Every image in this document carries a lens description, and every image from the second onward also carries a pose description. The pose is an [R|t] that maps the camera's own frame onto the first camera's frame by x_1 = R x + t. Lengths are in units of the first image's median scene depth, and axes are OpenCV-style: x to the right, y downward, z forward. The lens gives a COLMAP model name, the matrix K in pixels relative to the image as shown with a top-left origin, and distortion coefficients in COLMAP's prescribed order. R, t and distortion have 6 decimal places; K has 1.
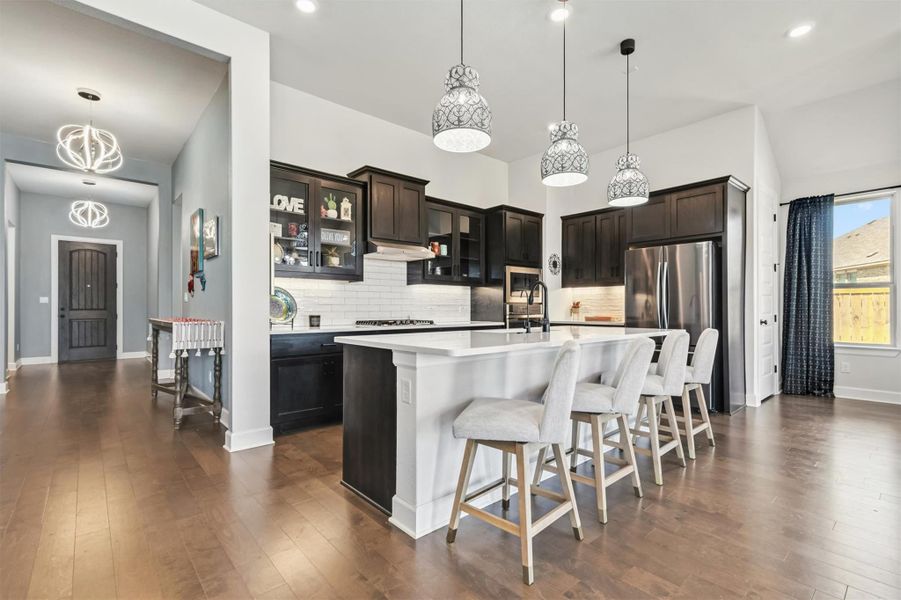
lens RADIAL K [[418.0, 0, 456.8], [0, 418.0, 304.6], [0, 0, 1]] dist [0.003705, 0.000238]
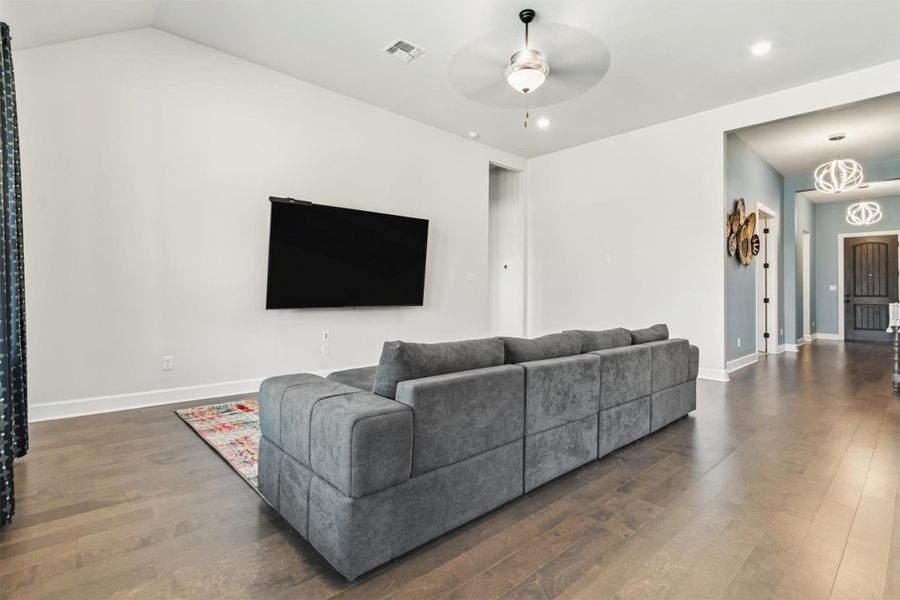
lens RADIAL K [[430.3, 0, 450.3], [0, 430.3, 285.9], [0, 0, 1]] dist [-0.001493, -0.000229]
pose [[0.021521, -0.017348, -0.999618, 0.284078], [-0.002947, 0.999844, -0.017415, 0.008903], [0.999764, 0.003321, 0.021467, -0.168832]]
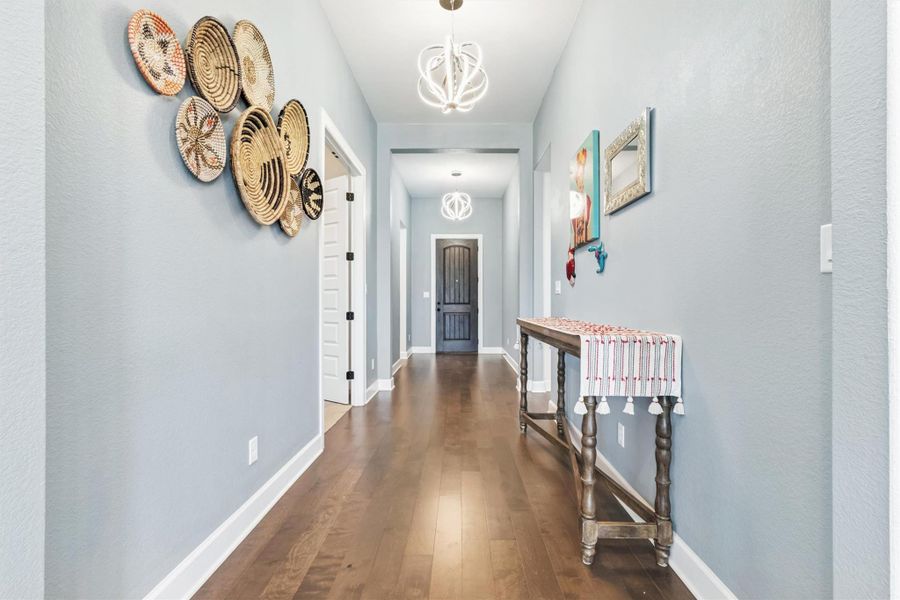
lens RADIAL K [[417.5, 0, 456.3], [0, 417.5, 304.6], [0, 0, 1]] dist [0.003705, 0.000238]
pose [[0.745616, 0.006435, -0.666345, -0.228440], [0.003067, 0.999910, 0.013088, 0.000749], [0.666369, -0.011803, 0.745529, 0.273230]]
